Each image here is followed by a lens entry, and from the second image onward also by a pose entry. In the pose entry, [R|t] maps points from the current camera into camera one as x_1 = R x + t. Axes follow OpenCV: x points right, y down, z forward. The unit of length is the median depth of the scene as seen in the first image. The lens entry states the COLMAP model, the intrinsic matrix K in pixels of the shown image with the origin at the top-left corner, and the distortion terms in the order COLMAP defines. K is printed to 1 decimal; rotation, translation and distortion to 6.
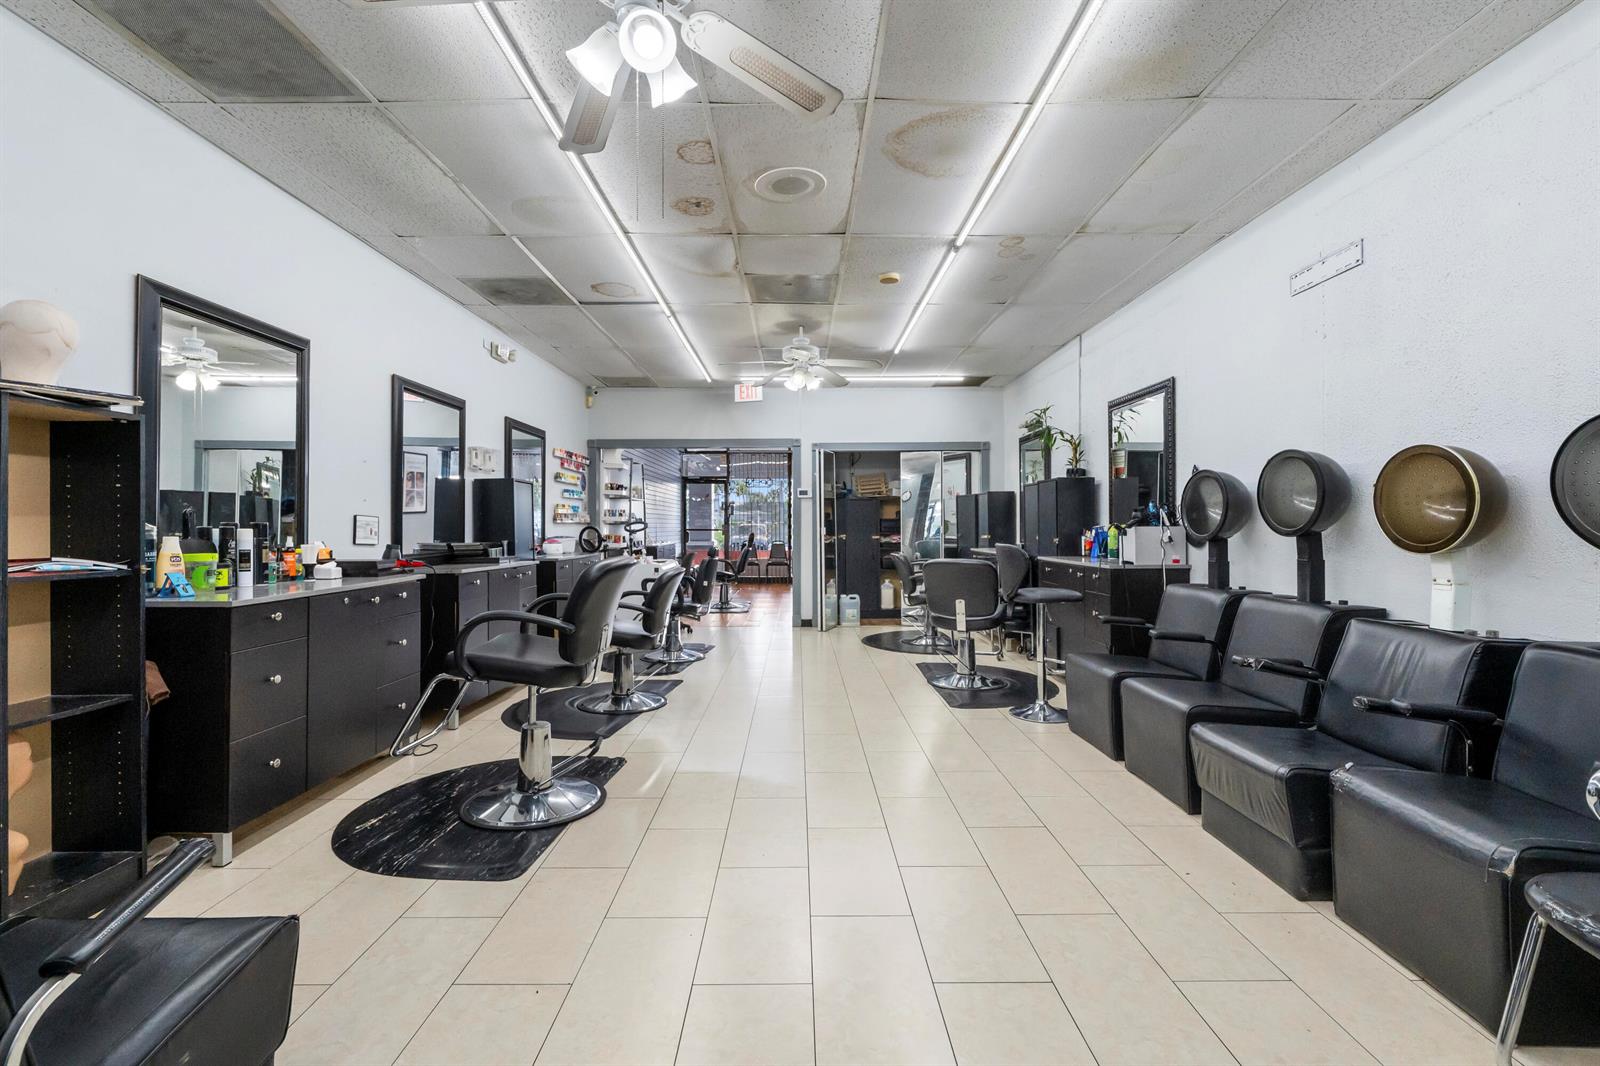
lens RADIAL K [[708.5, 0, 796.6], [0, 708.5, 515.1], [0, 0, 1]] dist [-0.000273, 0.000027]
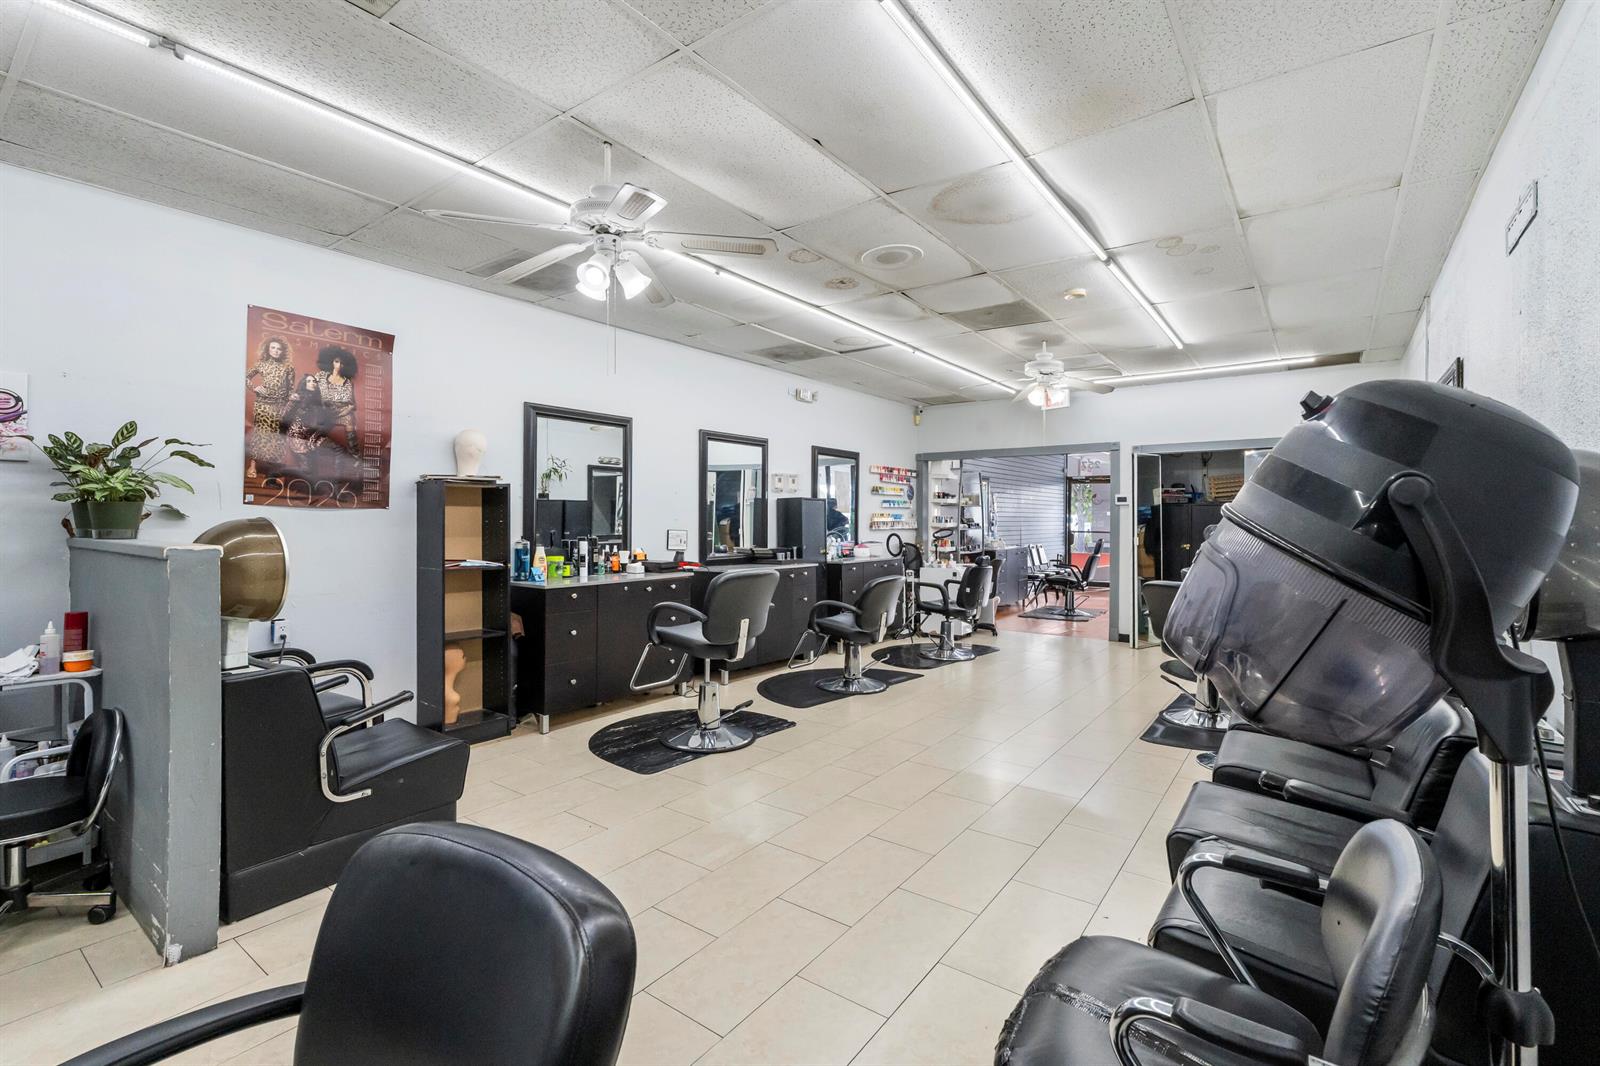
lens RADIAL K [[714.3, 0, 797.7], [0, 714.3, 512.7], [0, 0, 1]] dist [-0.002695, -0.000005]
pose [[0.803443, -0.000517, -0.595381, 0.339349], [0.003784, 0.999984, 0.004239, -0.028996], [0.595370, -0.005659, 0.803432, -0.025796]]
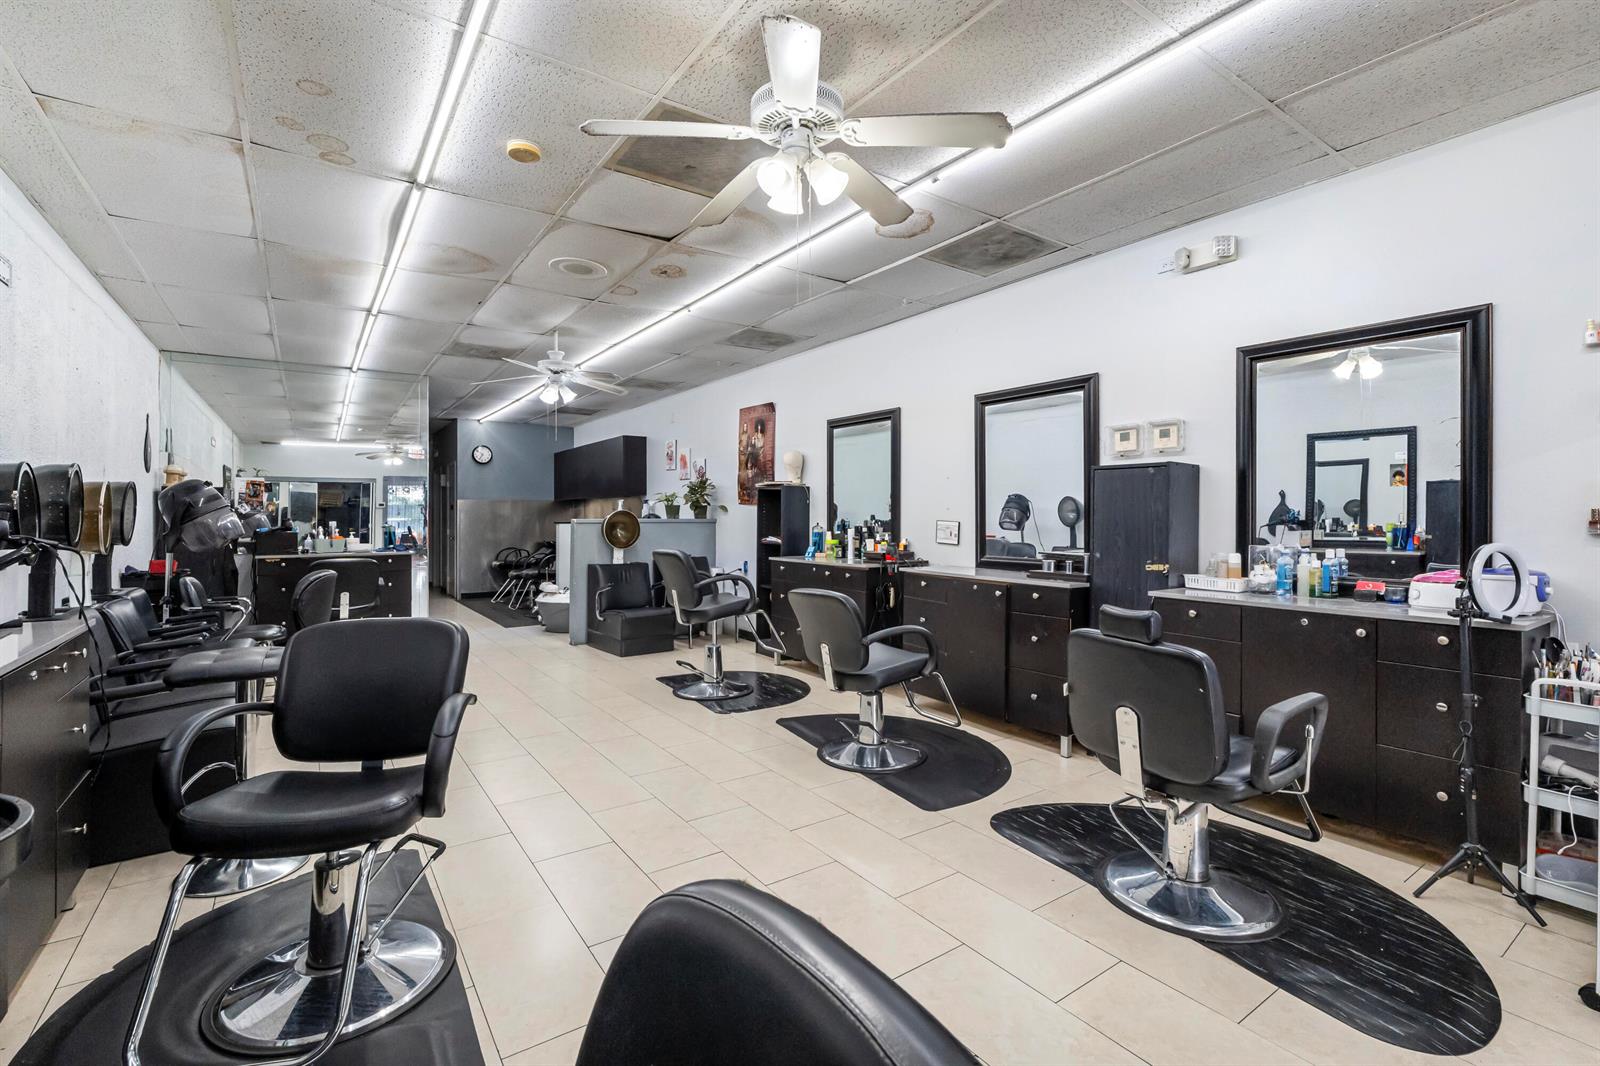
lens RADIAL K [[714.3, 0, 797.7], [0, 714.3, 512.7], [0, 0, 1]] dist [-0.002695, -0.000005]
pose [[-0.821603, -0.000123, -0.570060, 0.242235], [0.010306, 0.999833, -0.015068, 0.002194], [0.569967, -0.018255, -0.821465, 1.367372]]
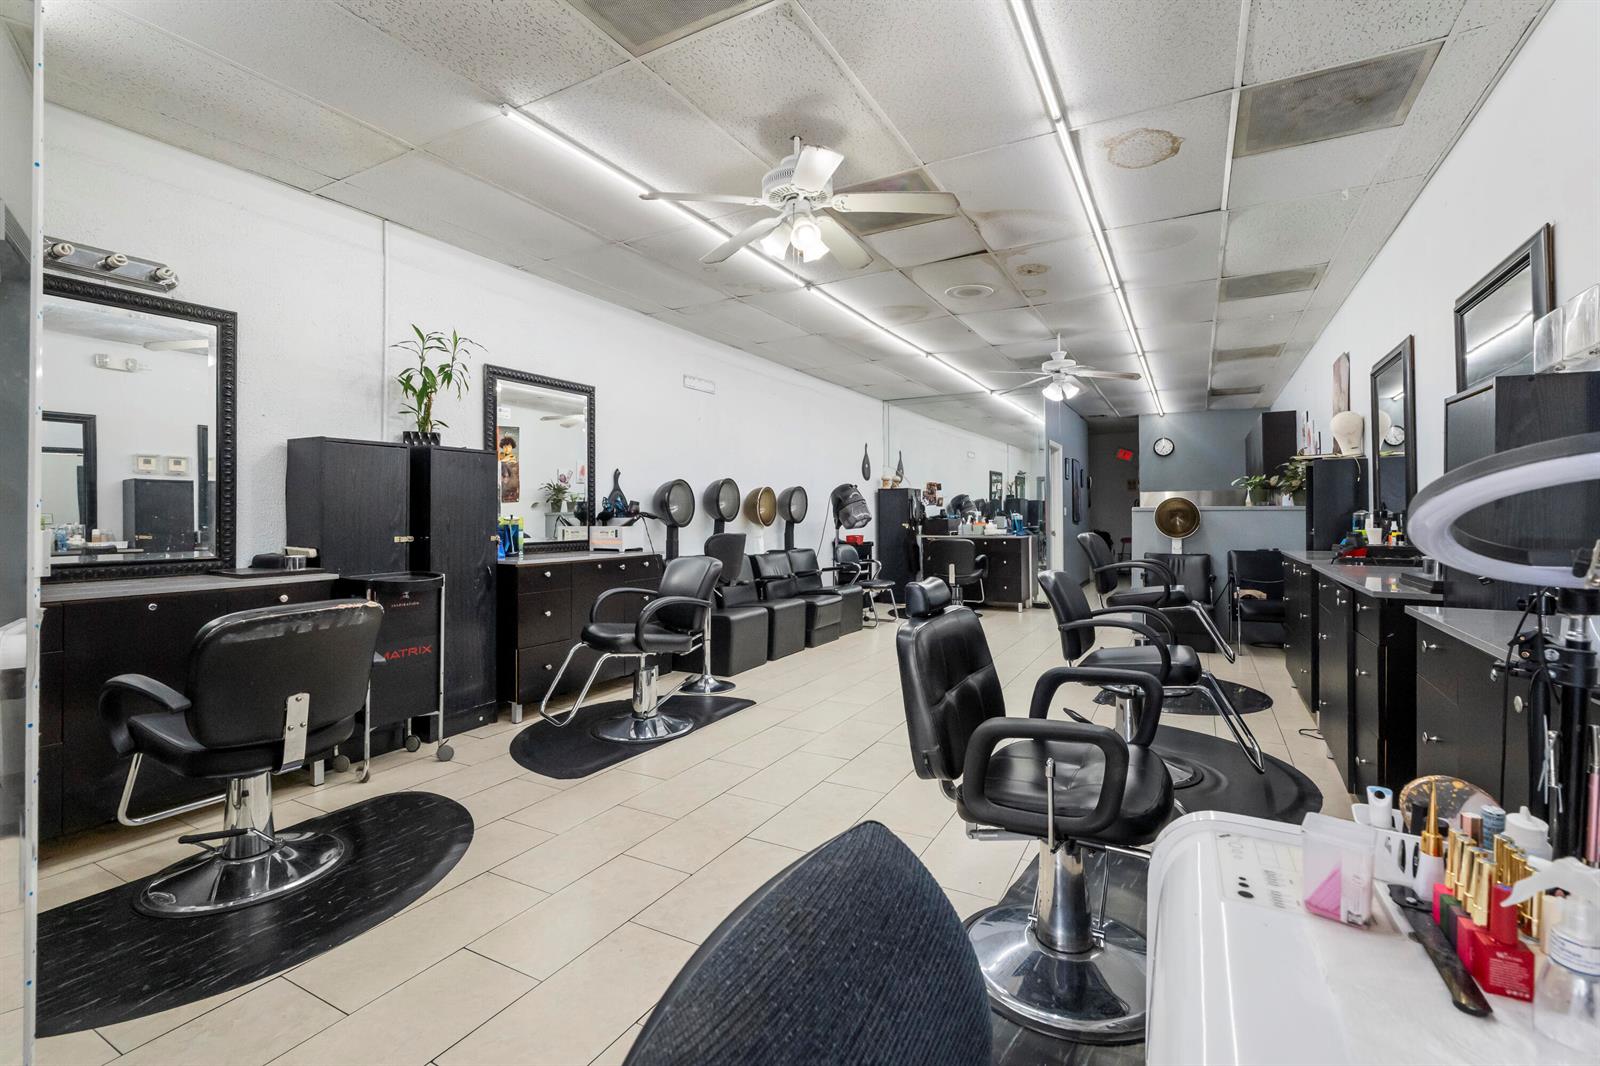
lens RADIAL K [[719.6, 0, 803.2], [0, 719.6, 504.2], [0, 0, 1]] dist [0.001471, 0.000189]
pose [[-0.876494, 0.013352, 0.481227, -0.260293], [-0.000470, 0.999591, -0.028590, 0.021918], [-0.481412, -0.025285, -0.876130, 1.505673]]
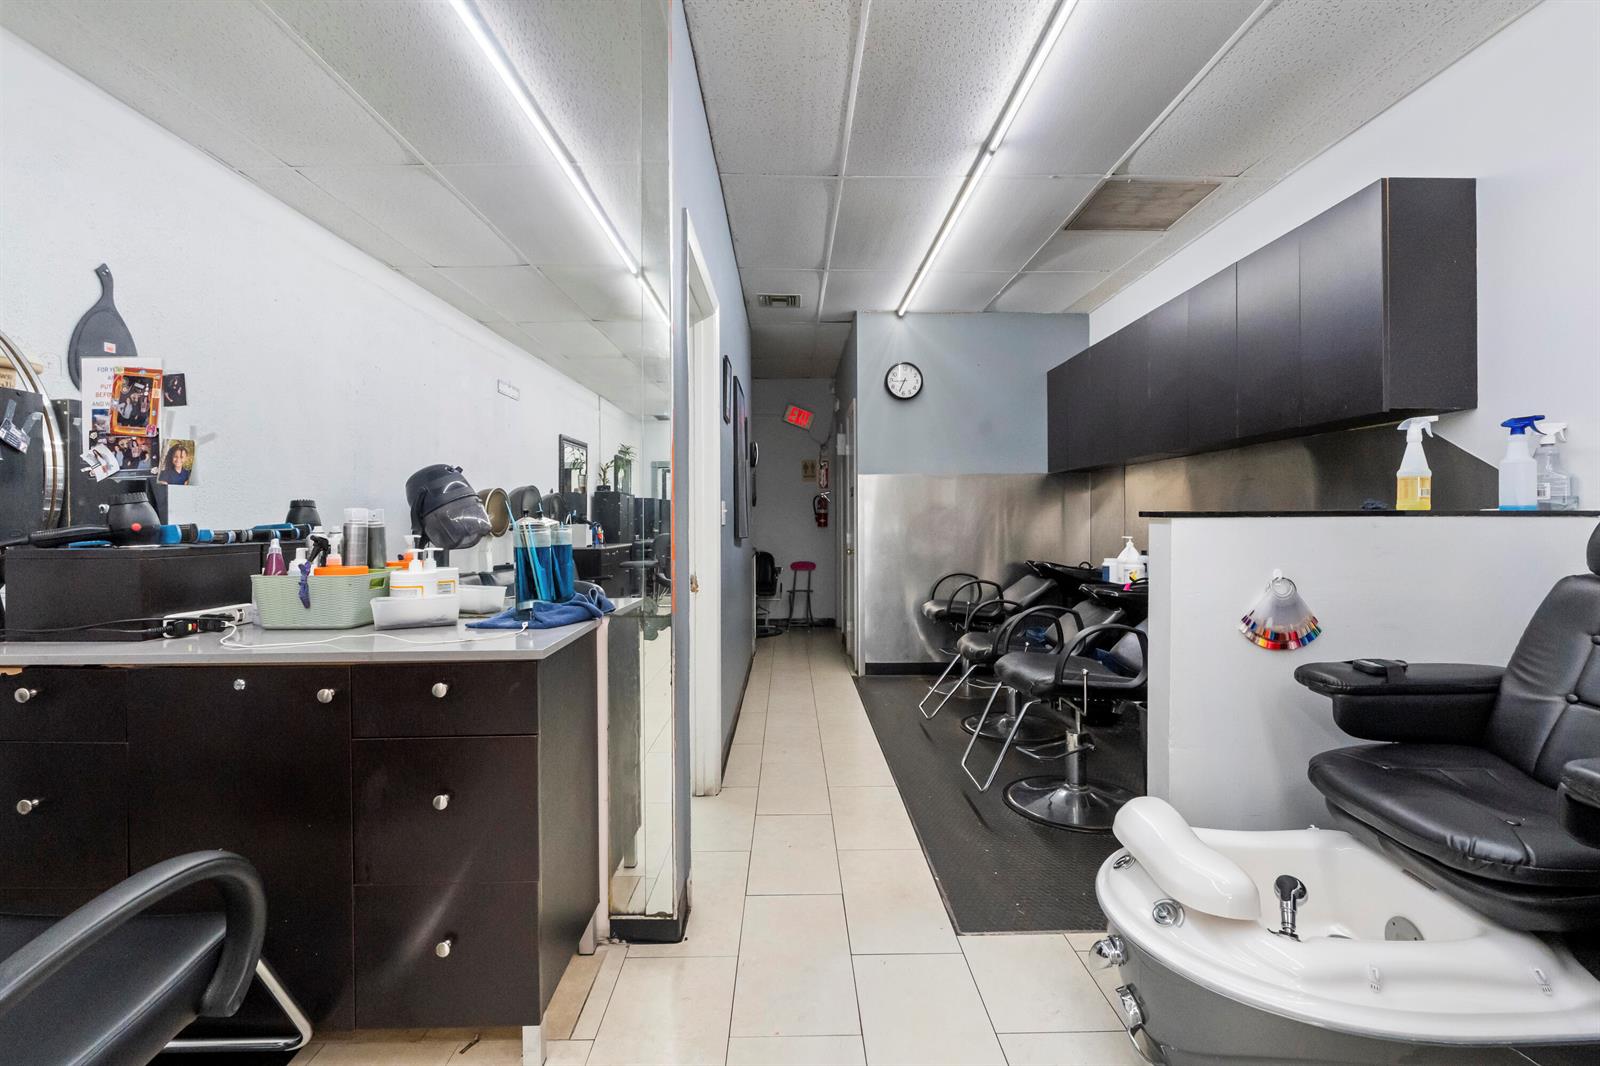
lens RADIAL K [[708.5, 0, 796.6], [0, 708.5, 515.1], [0, 0, 1]] dist [-0.000273, 0.000027]
pose [[-0.999940, 0.004415, -0.010013, -0.017178], [0.004612, 0.999794, -0.019757, 0.001068], [0.009923, -0.019802, -0.999755, 0.173753]]
